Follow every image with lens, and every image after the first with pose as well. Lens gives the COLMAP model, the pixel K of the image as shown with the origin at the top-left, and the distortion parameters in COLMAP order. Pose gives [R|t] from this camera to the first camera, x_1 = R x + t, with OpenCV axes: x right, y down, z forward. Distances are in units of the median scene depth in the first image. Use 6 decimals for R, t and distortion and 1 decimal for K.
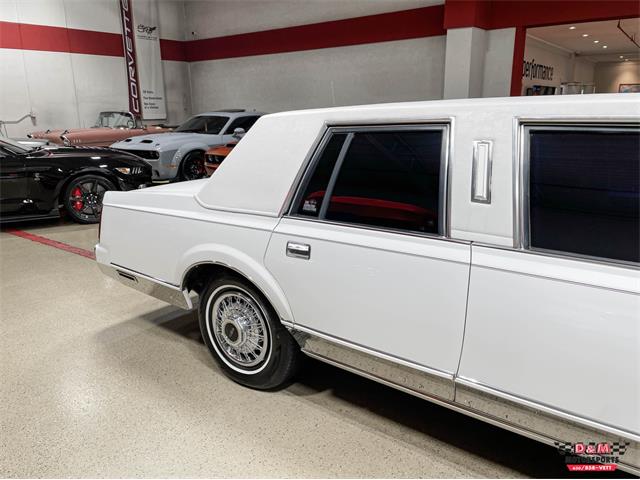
lens RADIAL K [[488.3, 0, 320.0], [0, 488.3, 240.0], [0, 0, 1]] dist [0.083298, -0.113781]
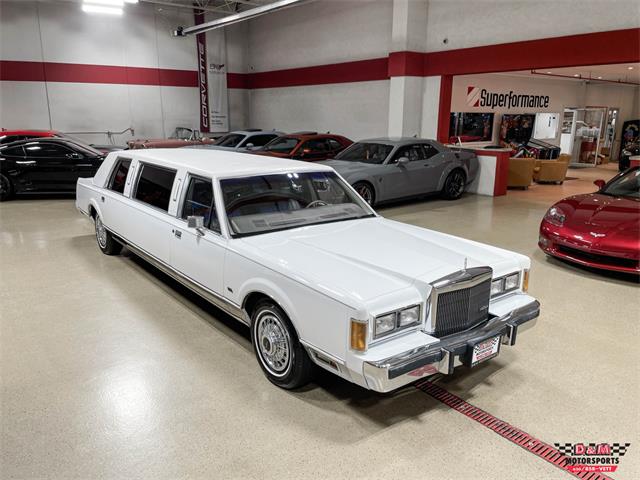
lens RADIAL K [[488.3, 0, 320.0], [0, 488.3, 240.0], [0, 0, 1]] dist [0.083298, -0.113781]
pose [[0.964863, 0.083092, -0.249269, 0.349696], [-0.084951, 0.996380, 0.003312, 0.024957], [0.248642, 0.017980, 0.968429, -0.272828]]
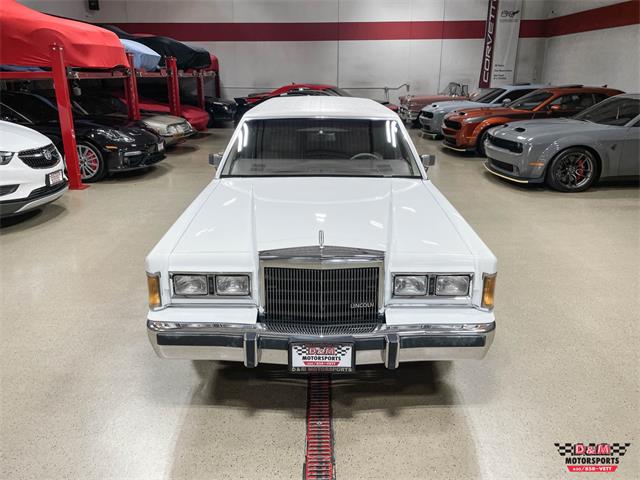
lens RADIAL K [[491.0, 0, 324.2], [0, 491.0, 236.2], [0, 0, 1]] dist [0.077961, -0.102580]
pose [[0.610809, 0.257409, -0.748768, 0.501646], [-0.207504, 0.964667, 0.162358, 0.000292], [0.764104, 0.056203, 0.642641, -0.126916]]
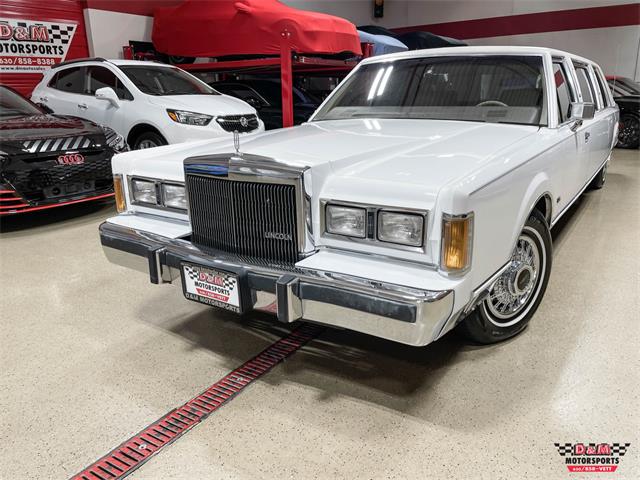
lens RADIAL K [[488.3, 0, 320.0], [0, 488.3, 240.0], [0, 0, 1]] dist [0.083298, -0.113781]
pose [[0.073902, 0.294863, -0.952677, 0.513748], [-0.232597, 0.934040, 0.271051, 0.013433], [0.969761, 0.201558, 0.137612, 0.003458]]
